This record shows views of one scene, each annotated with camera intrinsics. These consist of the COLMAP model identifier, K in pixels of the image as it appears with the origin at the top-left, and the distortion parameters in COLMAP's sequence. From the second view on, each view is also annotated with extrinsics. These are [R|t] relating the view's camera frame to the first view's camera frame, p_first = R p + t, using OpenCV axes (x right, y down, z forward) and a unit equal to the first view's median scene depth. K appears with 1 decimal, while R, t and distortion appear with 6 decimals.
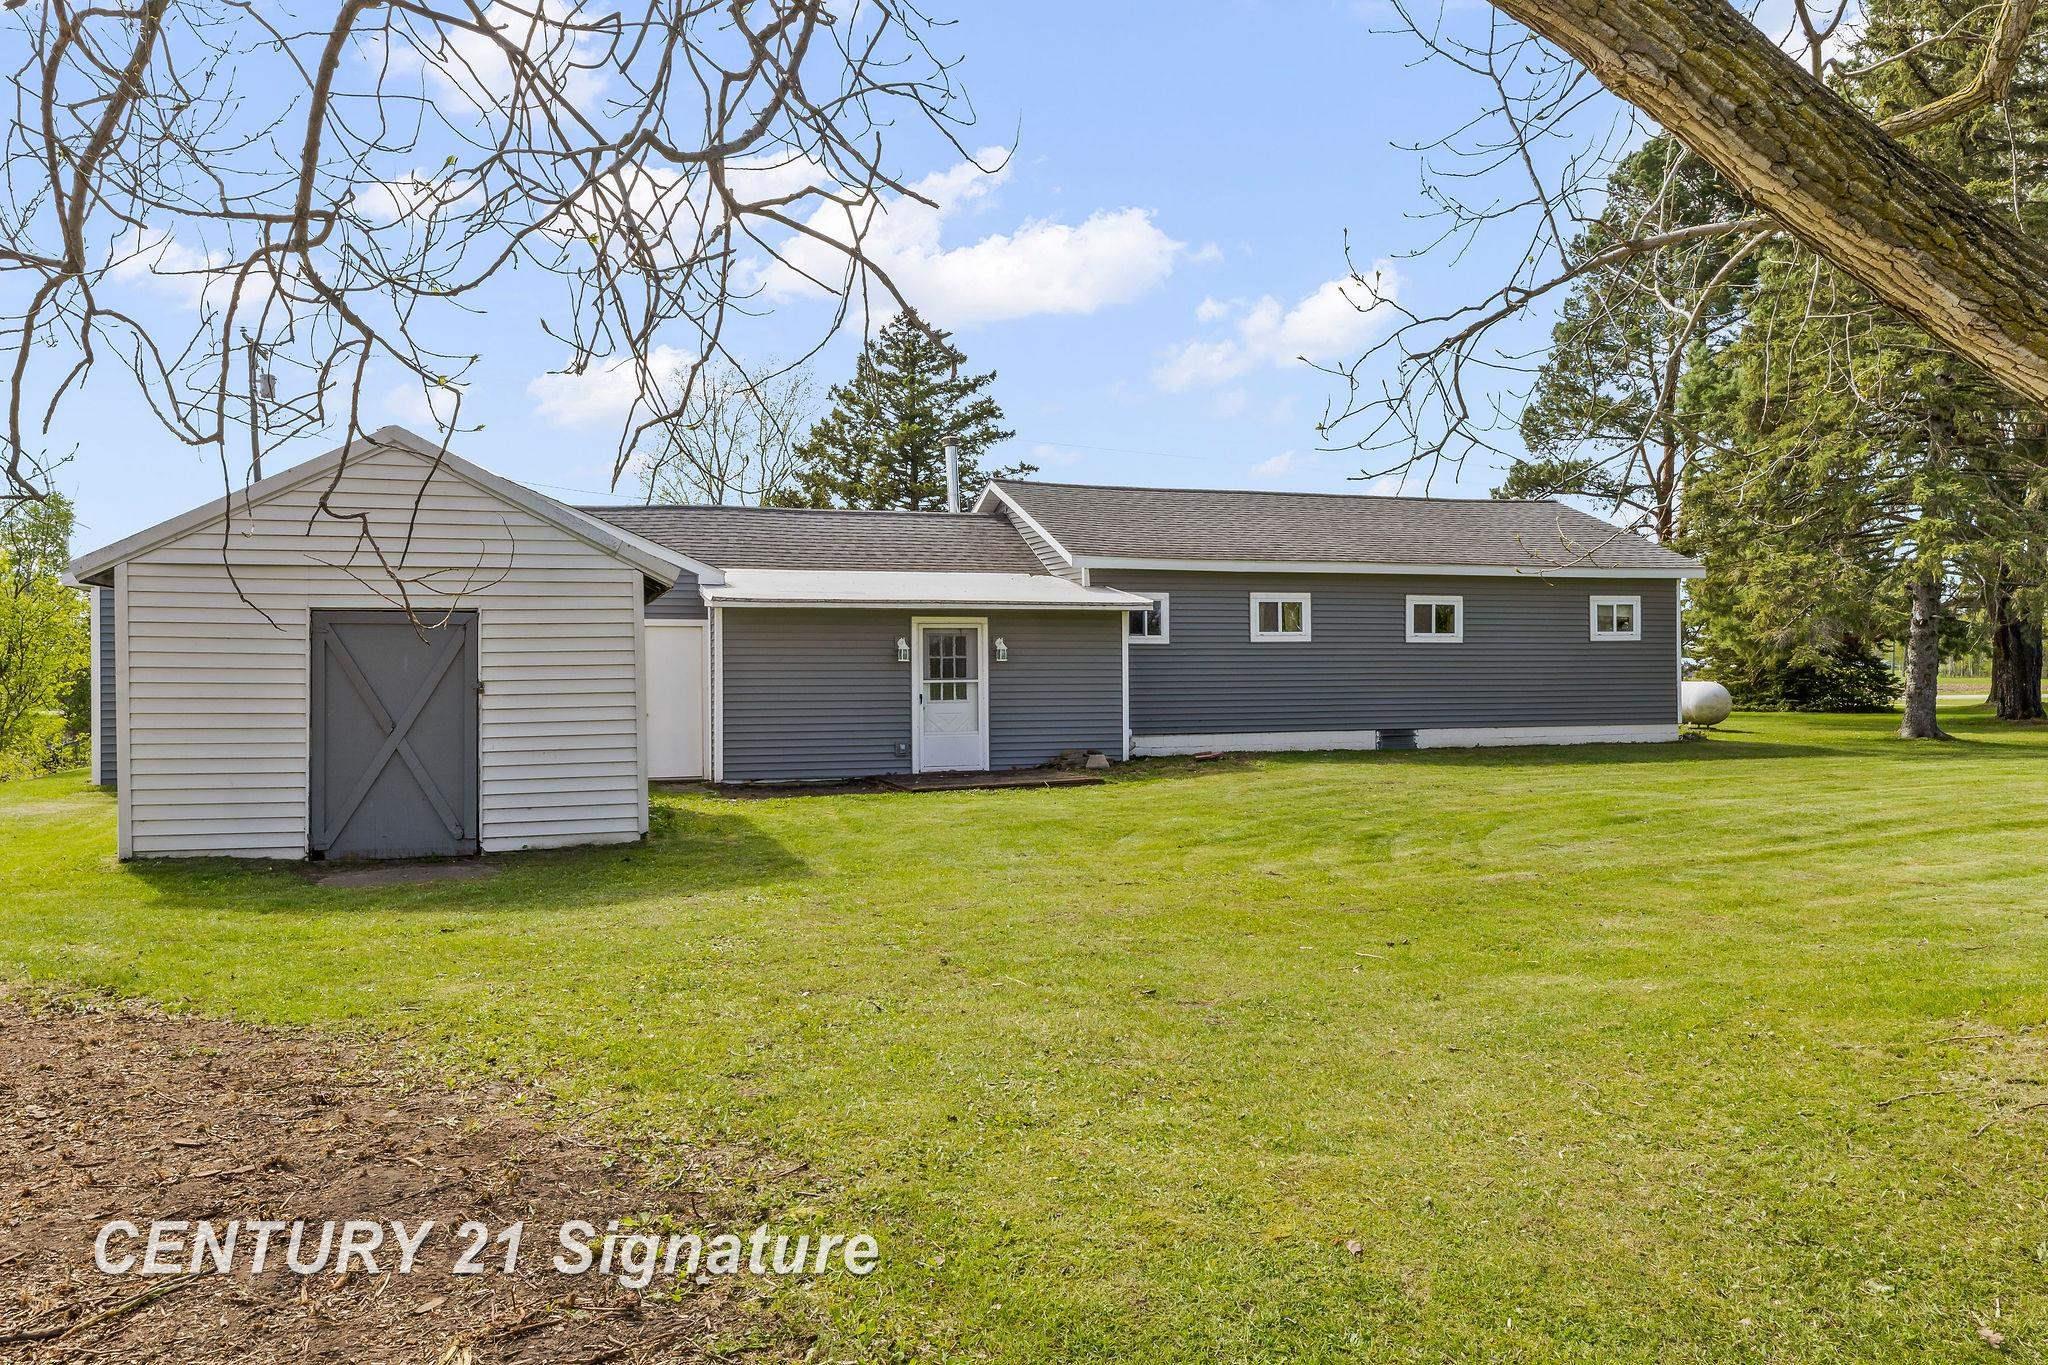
lens RADIAL K [[1443.6, 0, 1051.9], [0, 1443.6, 681.8], [0, 0, 1]] dist [0.000754, 0.003736]
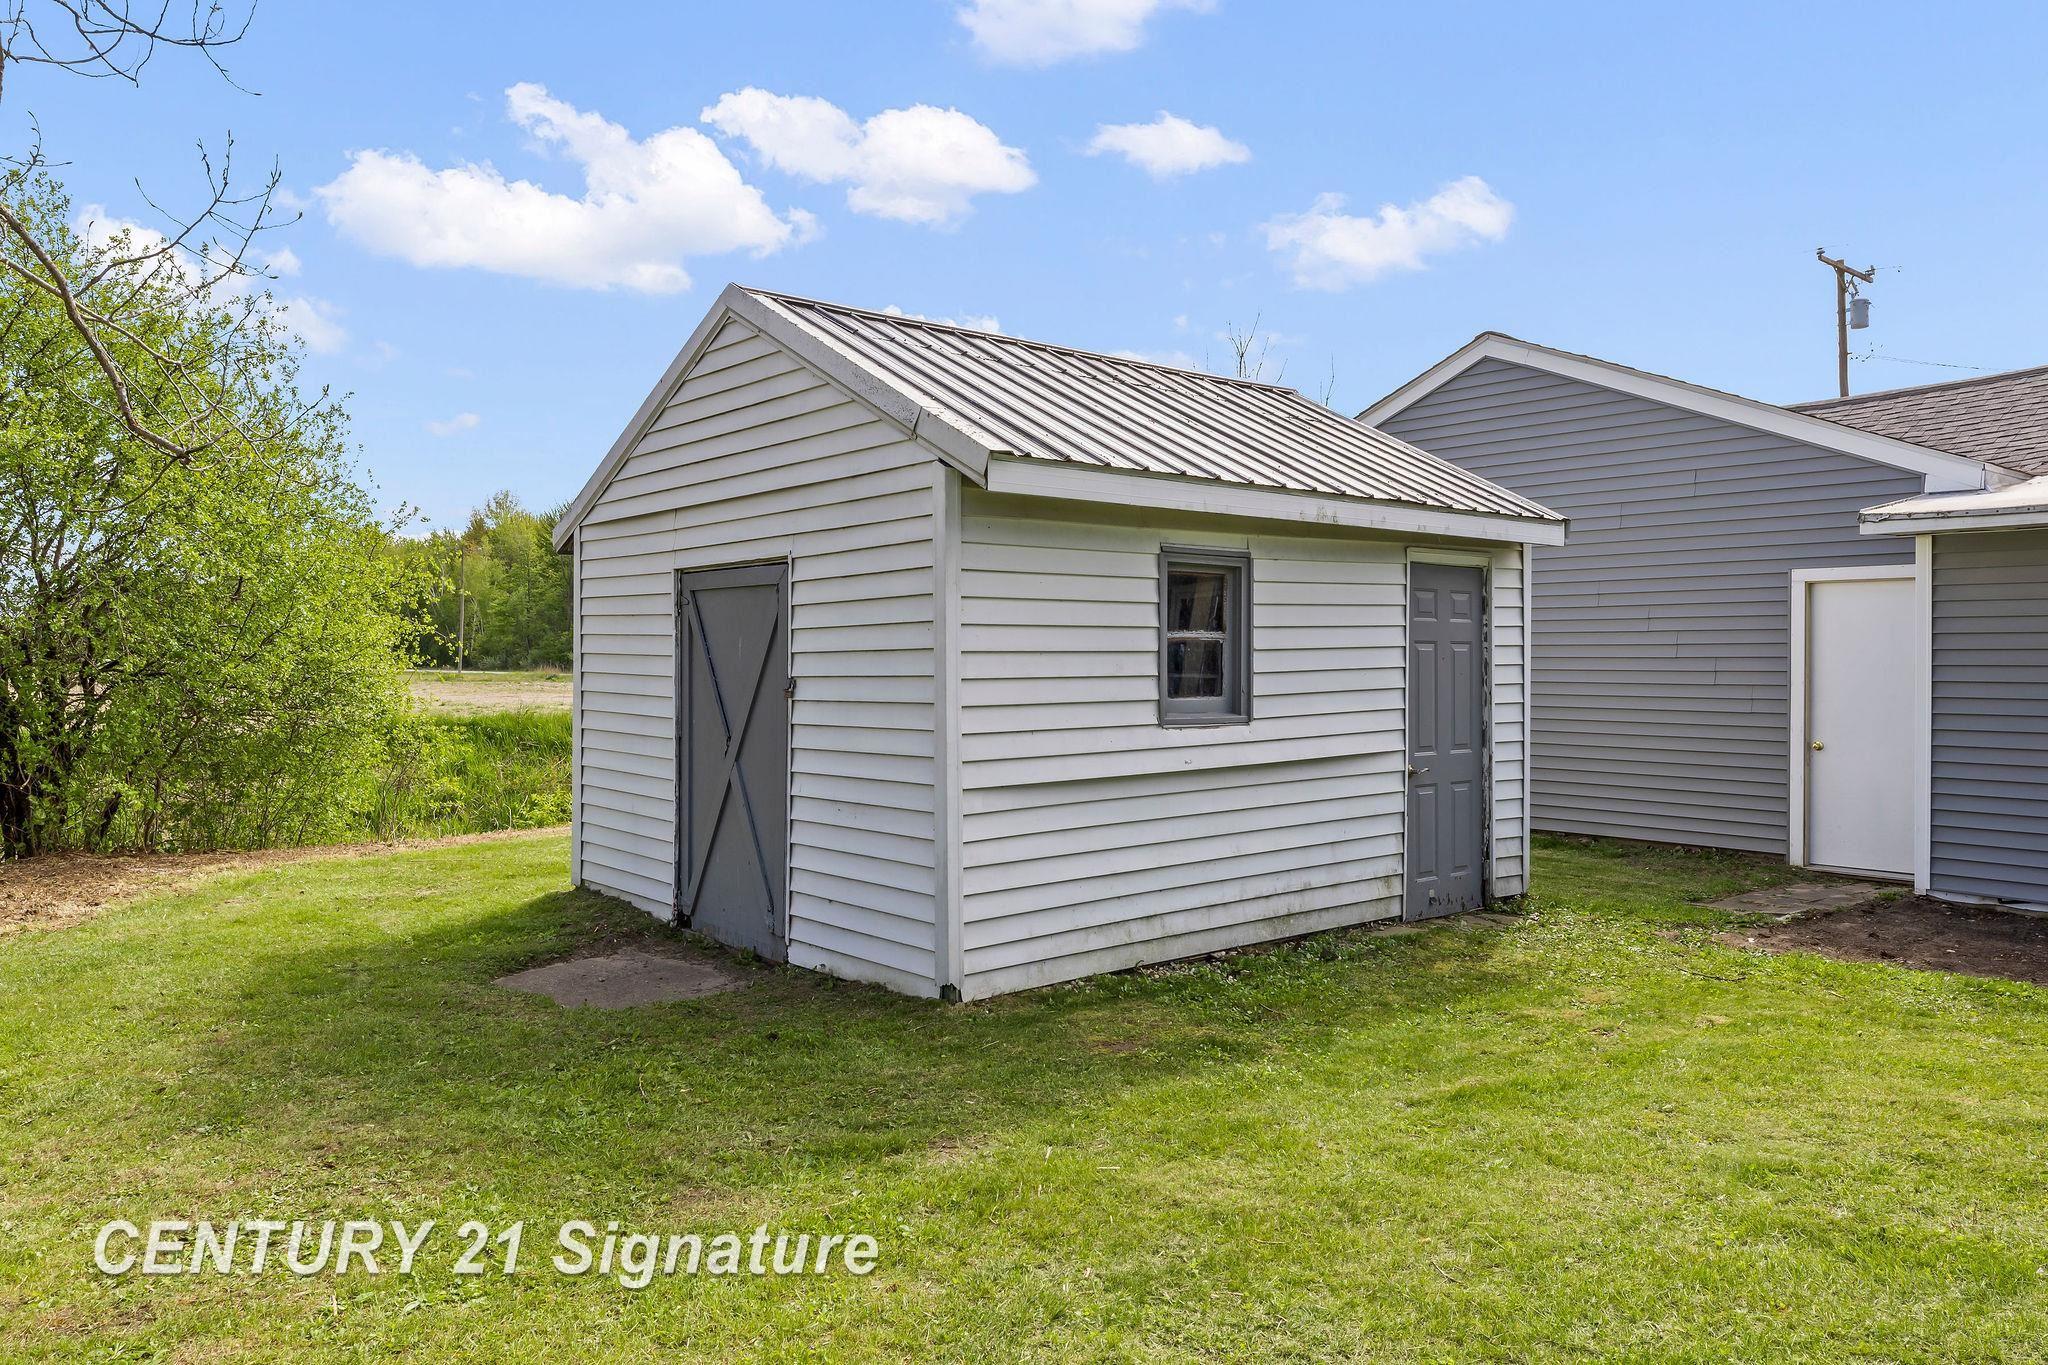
lens RADIAL K [[1441.7, 0, 1015.8], [0, 1441.7, 659.8], [0, 0, 1]] dist [0.001820, 0.001347]
pose [[0.344282, 0.005576, -0.938850, 0.115424], [-0.013561, 0.999908, 0.000966, -0.005419], [0.938768, 0.012399, 0.344326, 0.509168]]
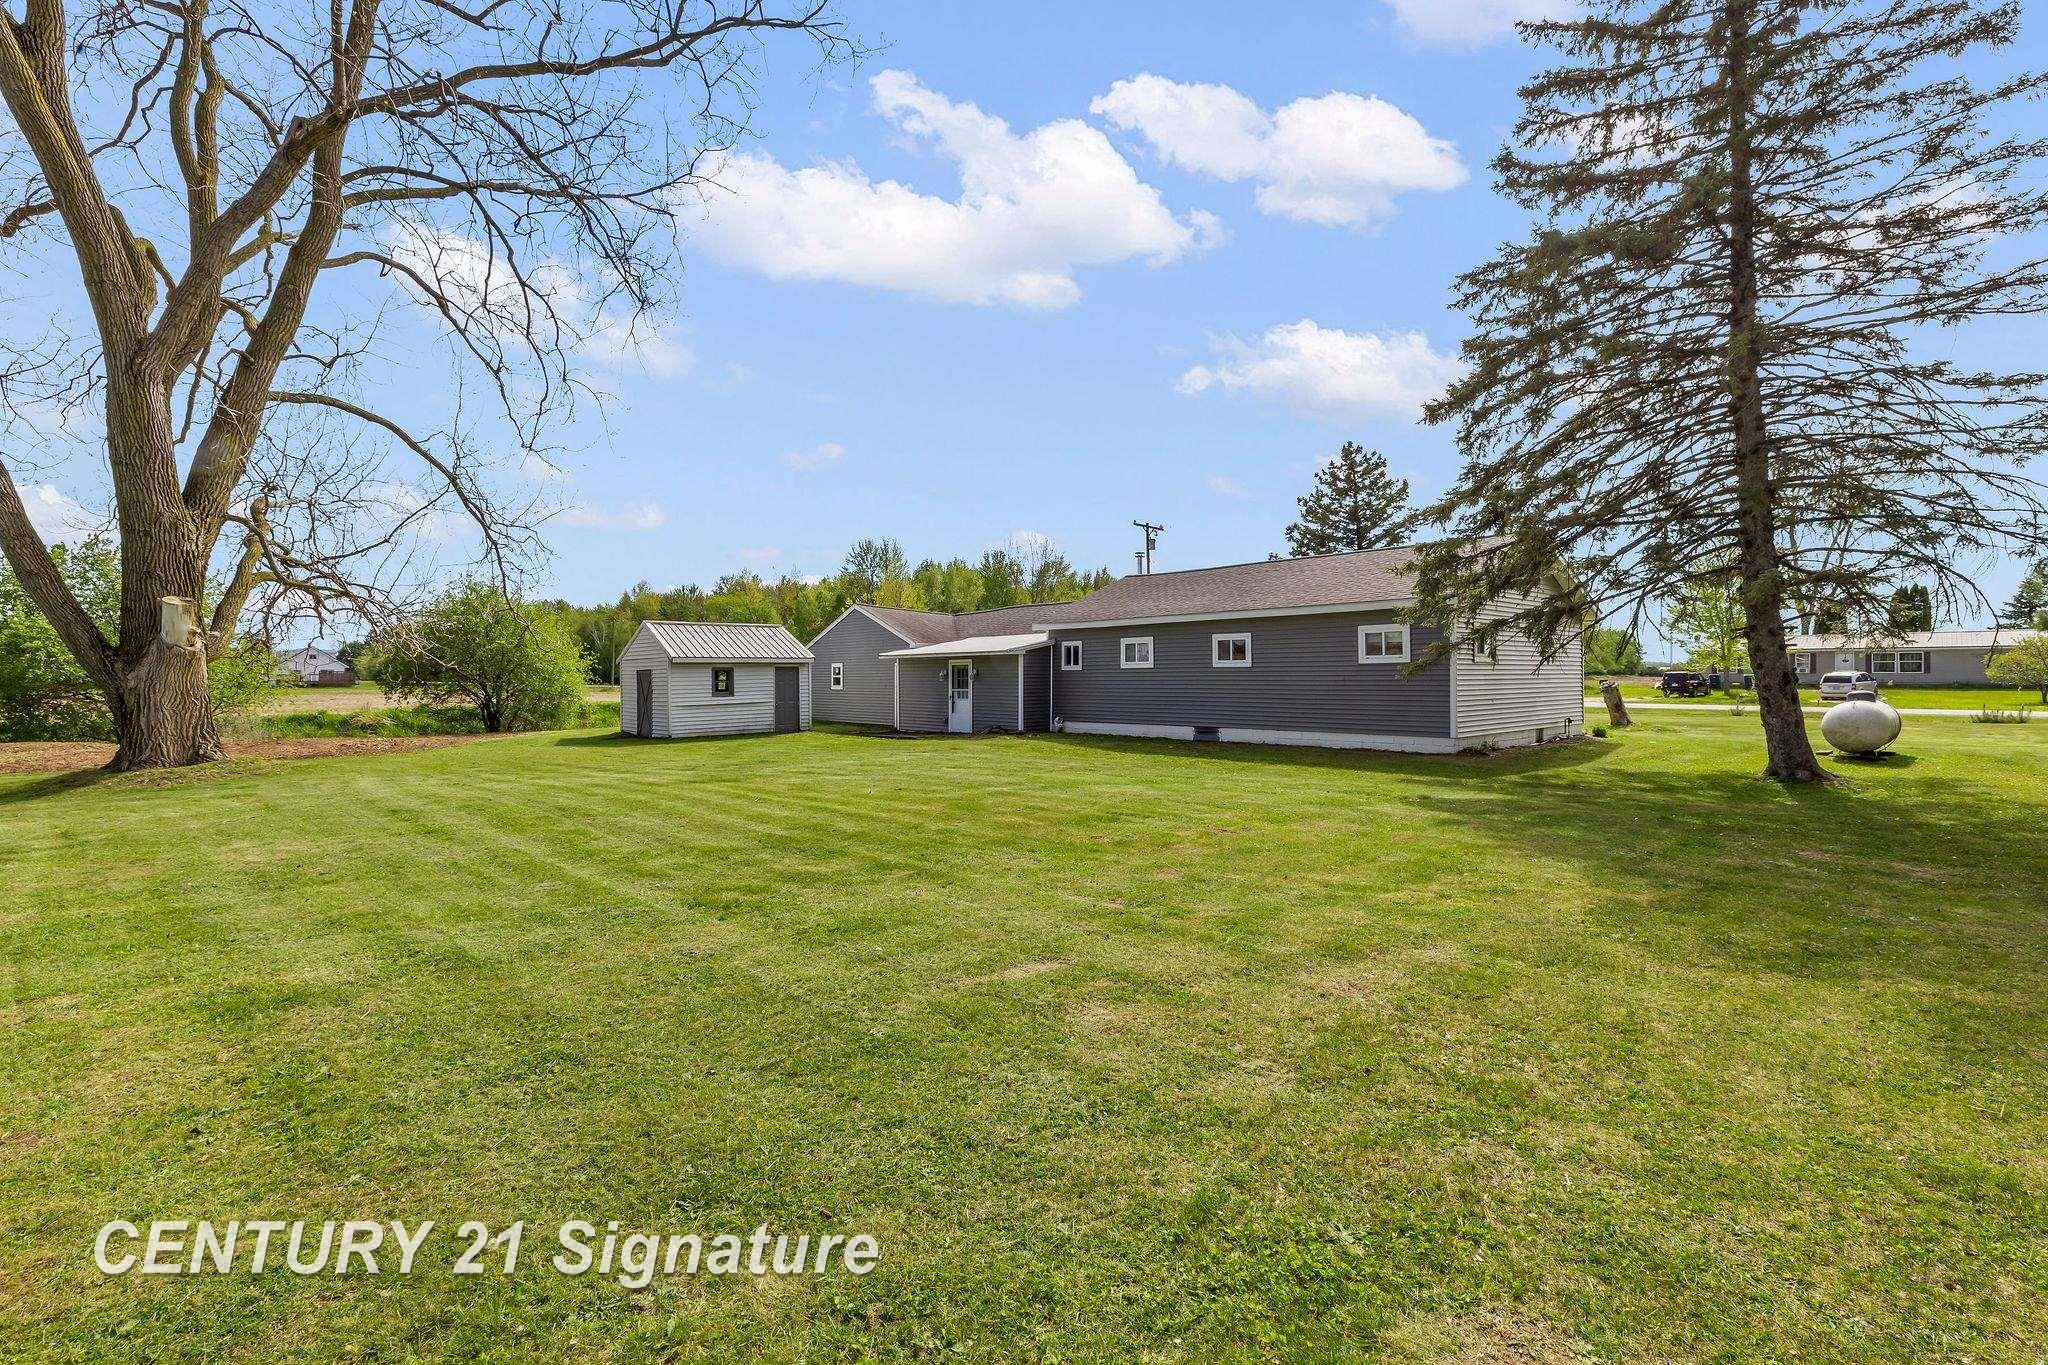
lens RADIAL K [[929.2, 0, 1036.8], [0, 929.2, 673.8], [0, 0, 1]] dist [-0.000062, -0.000034]
pose [[0.396887, 0.000571, -0.917867, 1.219656], [-0.002098, 0.999998, -0.000284, -0.023522], [0.917865, 0.002038, 0.396888, 0.555542]]
